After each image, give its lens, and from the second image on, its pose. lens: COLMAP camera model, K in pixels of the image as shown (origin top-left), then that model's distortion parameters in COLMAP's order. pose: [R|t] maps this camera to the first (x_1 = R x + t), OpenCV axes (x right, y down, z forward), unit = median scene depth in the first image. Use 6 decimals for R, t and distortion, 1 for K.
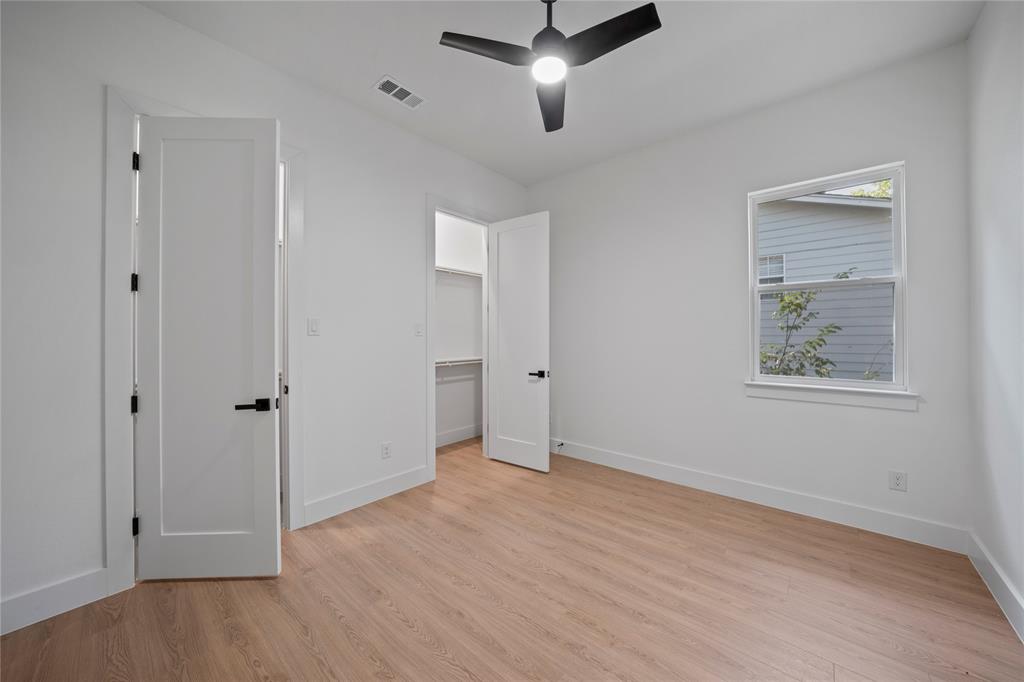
lens RADIAL K [[368.5, 0, 514.4], [0, 368.5, 332.7], [0, 0, 1]] dist [-0.030833, 0.000006]
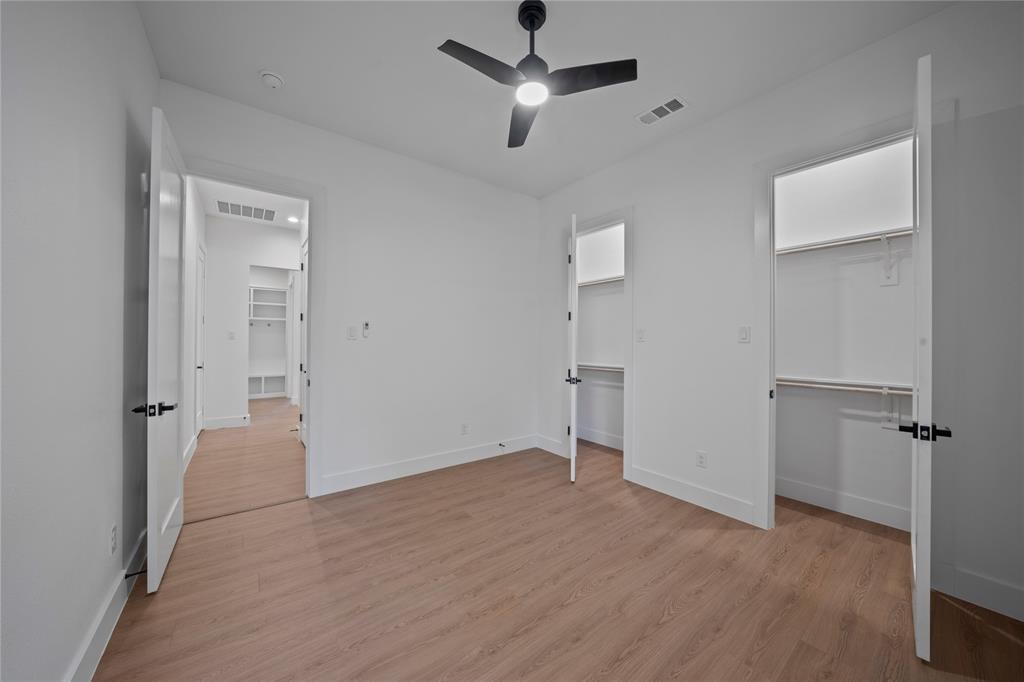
lens RADIAL K [[355.5, 0, 513.7], [0, 355.5, 335.7], [0, 0, 1]] dist [-0.017410, 0.000139]
pose [[-0.208017, -0.010563, -0.978068, 0.877072], [0.003565, 0.999927, -0.011558, -0.003093], [0.978119, -0.005891, -0.207965, 0.896528]]
